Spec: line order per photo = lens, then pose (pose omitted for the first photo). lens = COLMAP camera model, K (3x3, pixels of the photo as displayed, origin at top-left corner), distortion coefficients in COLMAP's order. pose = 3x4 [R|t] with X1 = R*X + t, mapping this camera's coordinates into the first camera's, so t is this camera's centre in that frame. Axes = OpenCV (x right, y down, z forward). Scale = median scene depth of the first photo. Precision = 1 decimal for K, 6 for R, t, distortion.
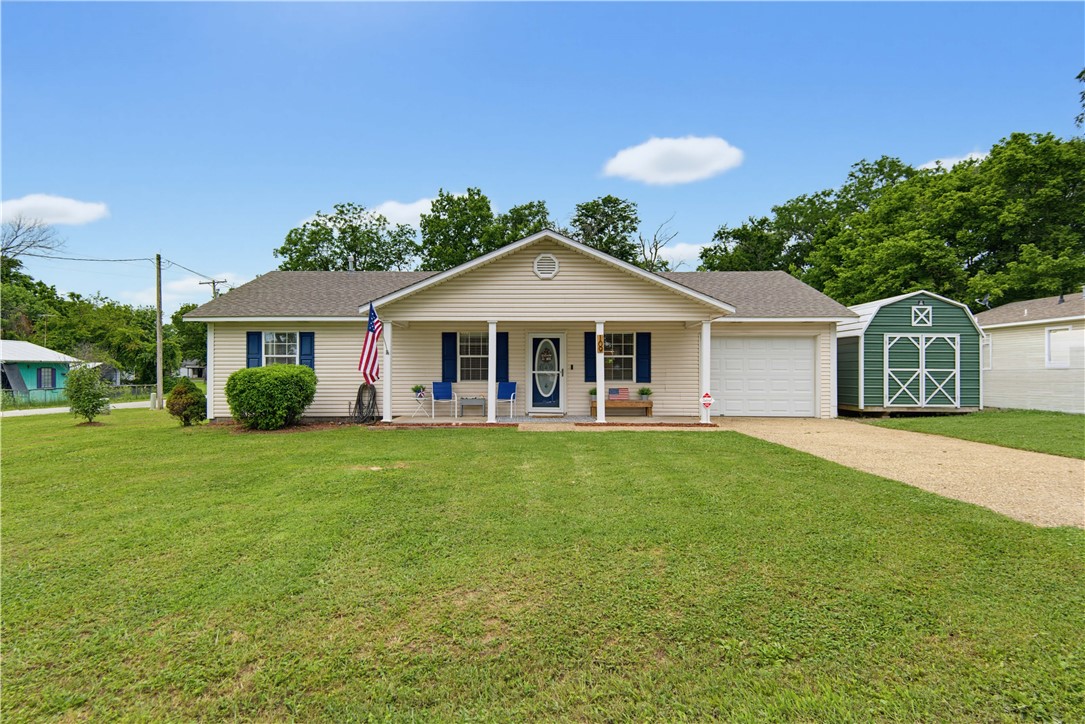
lens RADIAL K [[590.4, 0, 556.4], [0, 590.4, 366.9], [0, 0, 1]] dist [0.033710, -0.020413]
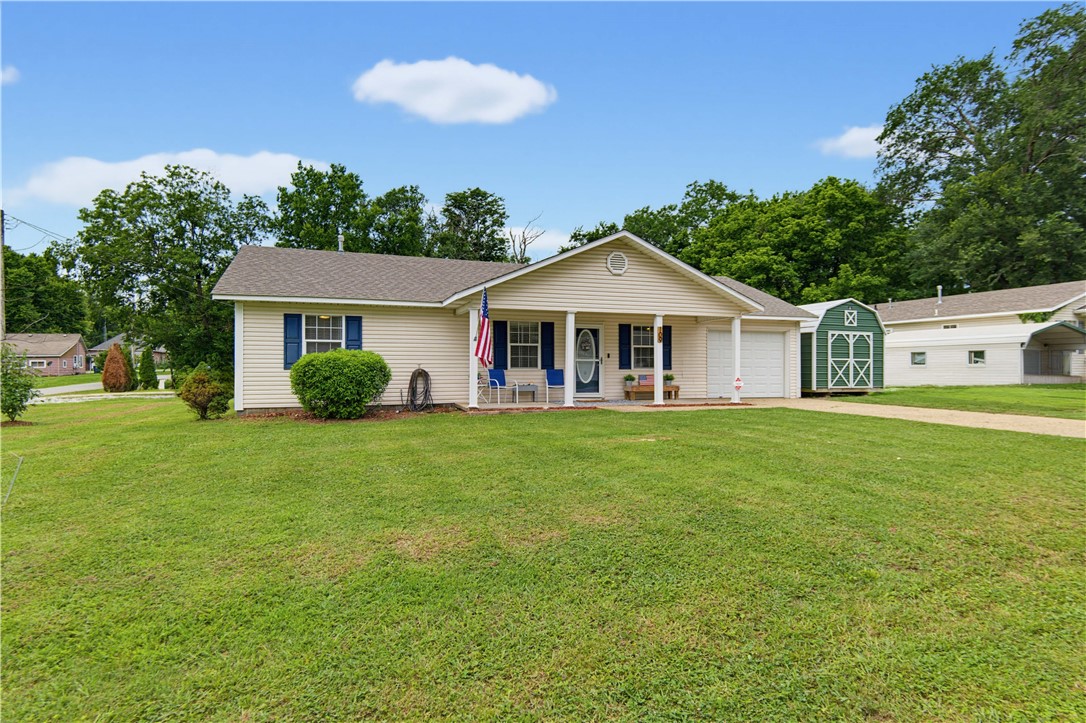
lens RADIAL K [[590.9, 0, 557.0], [0, 590.9, 366.4], [0, 0, 1]] dist [0.033710, -0.020413]
pose [[0.938166, 0.001145, 0.346183, -0.435869], [-0.005055, 0.999933, 0.010393, 0.009619], [-0.346148, -0.011500, 0.938110, 0.005415]]
